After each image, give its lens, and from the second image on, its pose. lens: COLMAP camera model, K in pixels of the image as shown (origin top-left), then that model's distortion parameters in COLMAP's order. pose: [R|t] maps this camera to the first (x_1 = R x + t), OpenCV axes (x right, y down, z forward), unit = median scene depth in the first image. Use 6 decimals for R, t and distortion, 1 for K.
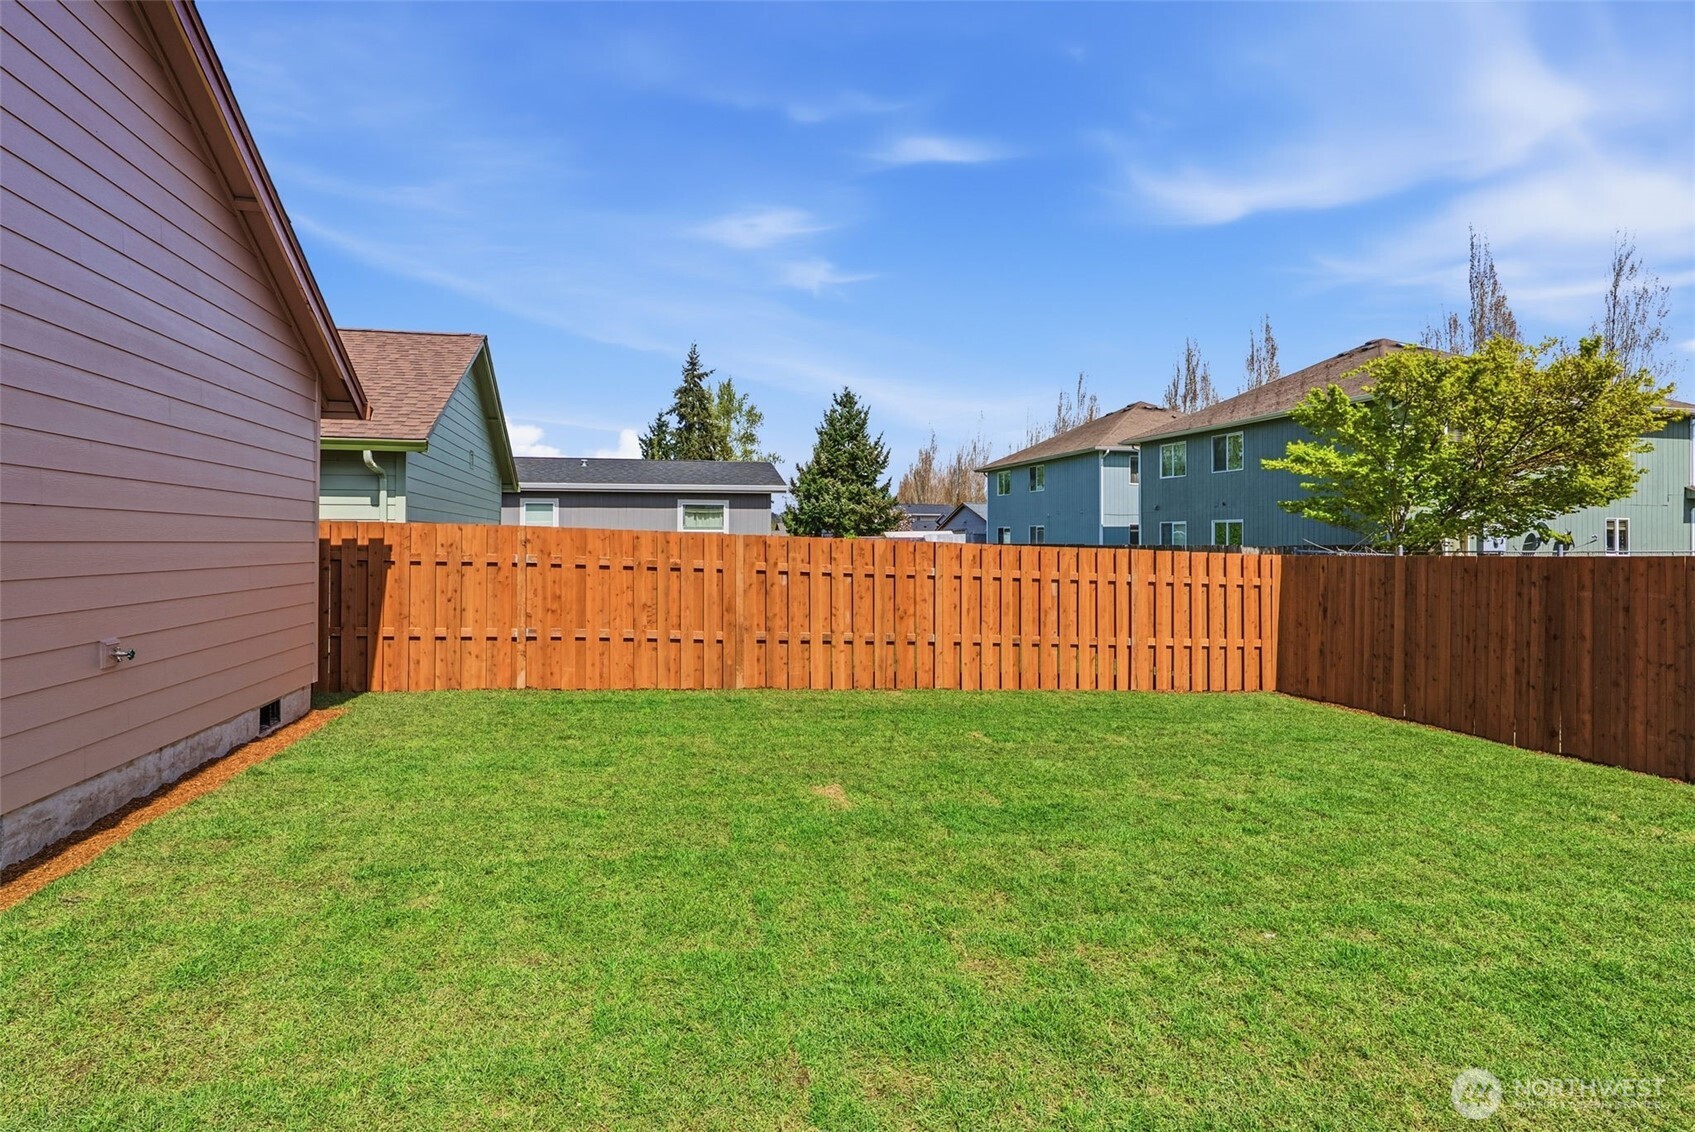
lens RADIAL K [[886.5, 0, 841.9], [0, 886.5, 550.7], [0, 0, 1]] dist [-0.010287, -0.000568]
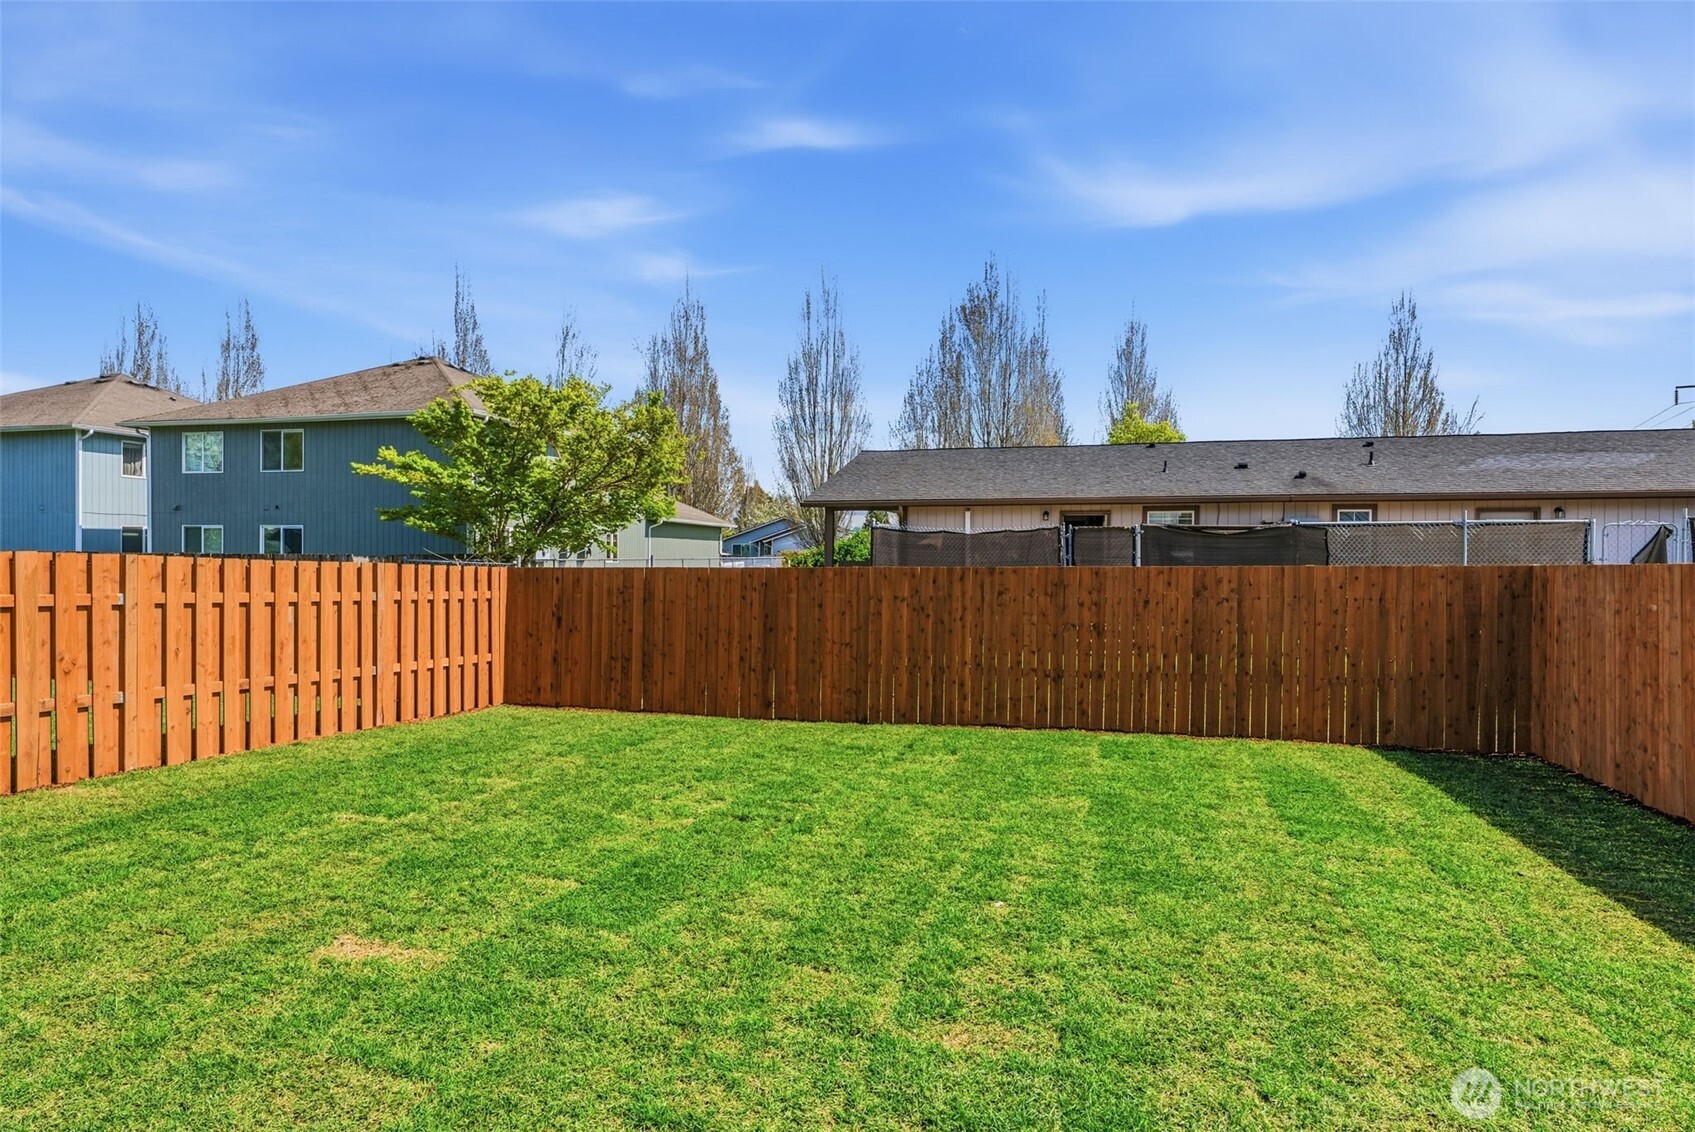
lens RADIAL K [[886.5, 0, 844.0], [0, 886.5, 570.4], [0, 0, 1]] dist [-0.010287, -0.000568]
pose [[0.503147, -0.015032, 0.864070, -0.189882], [0.002028, 0.999866, 0.016213, -0.007347], [-0.864198, -0.006405, 0.503110, 0.180316]]
